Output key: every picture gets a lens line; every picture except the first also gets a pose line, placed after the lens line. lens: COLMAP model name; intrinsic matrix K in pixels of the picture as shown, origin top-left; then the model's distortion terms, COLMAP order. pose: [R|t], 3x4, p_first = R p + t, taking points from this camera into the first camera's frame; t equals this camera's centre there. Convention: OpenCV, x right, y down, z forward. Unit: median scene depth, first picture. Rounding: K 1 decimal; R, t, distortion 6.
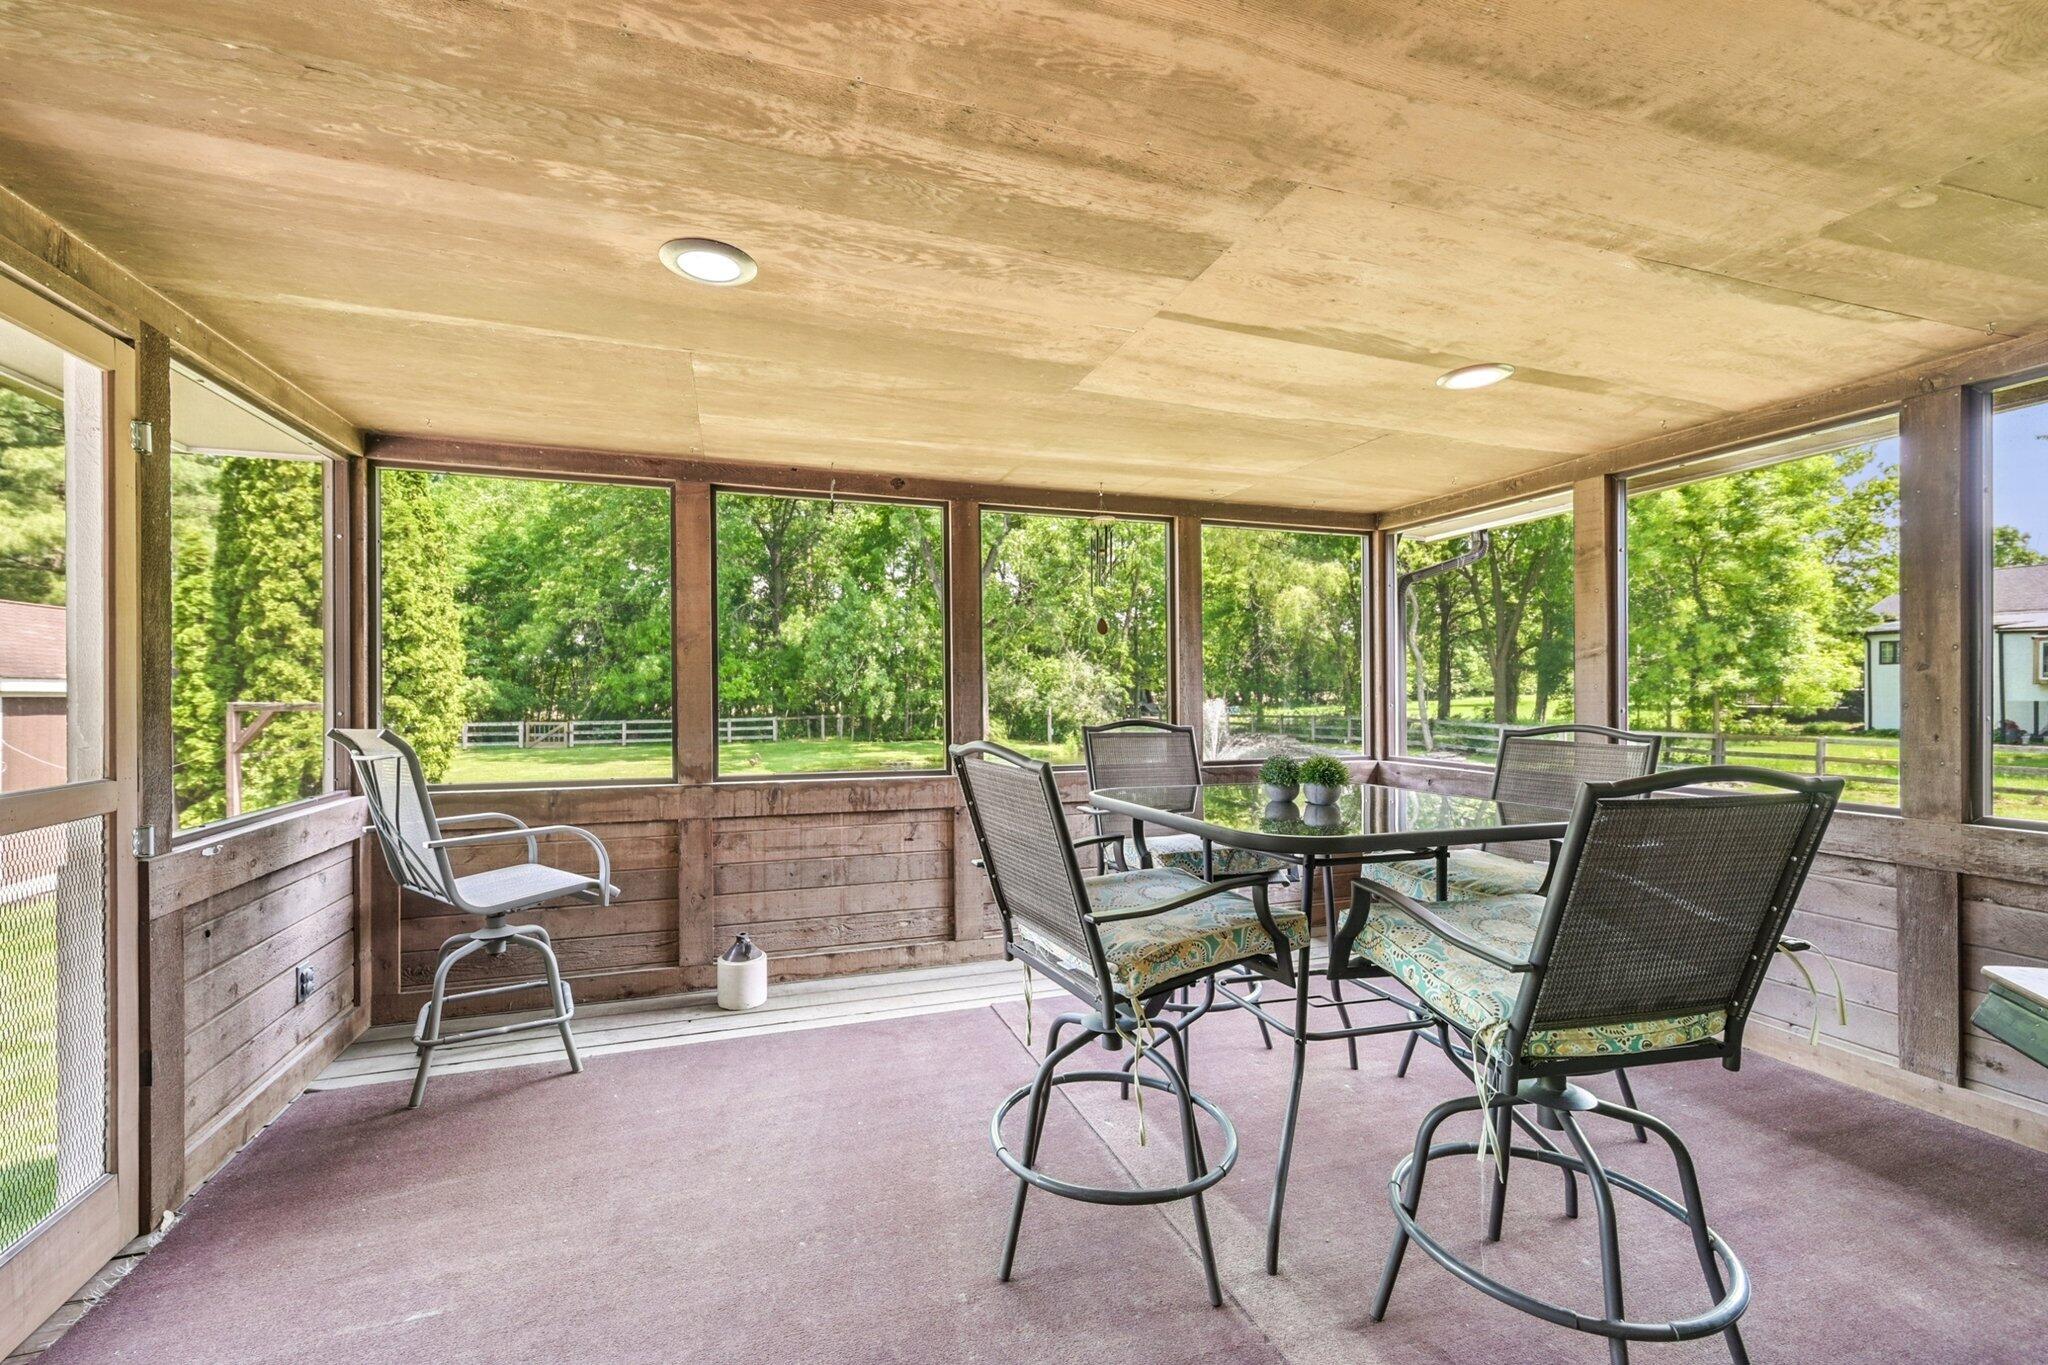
lens RADIAL K [[822.2, 0, 1016.3], [0, 822.2, 687.7], [0, 0, 1]] dist [0.003469, 0.000111]
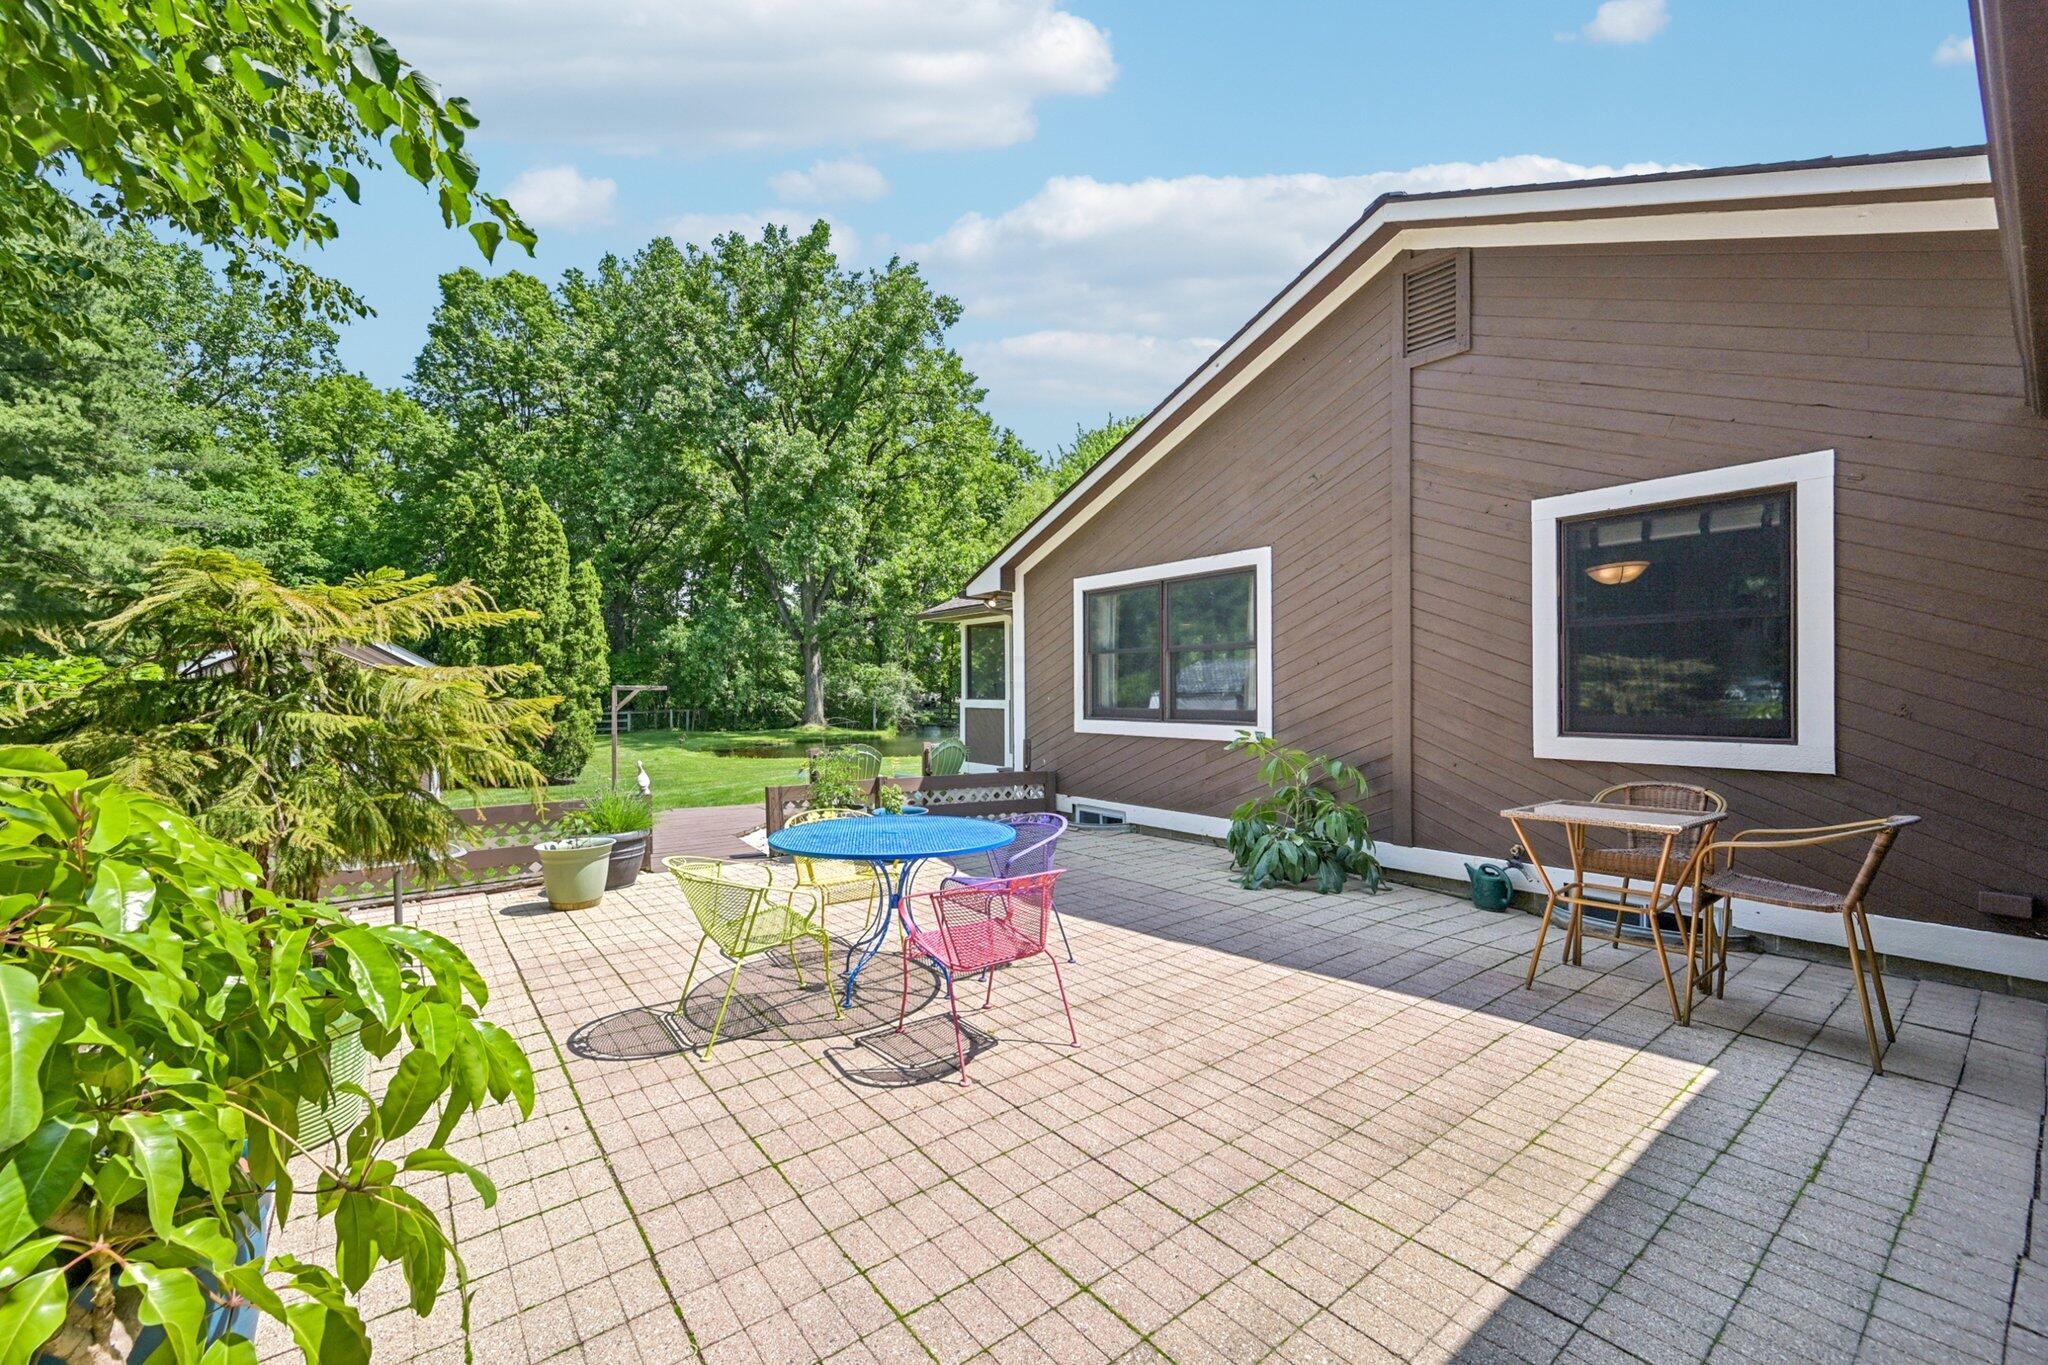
lens RADIAL K [[822.2, 0, 1016.3], [0, 822.2, 687.7], [0, 0, 1]] dist [0.003469, 0.000111]
pose [[0.938998, 0.008020, 0.343829, -0.376583], [-0.006203, 0.999960, -0.006386, 0.013992], [-0.343867, 0.003863, 0.939011, -0.594777]]
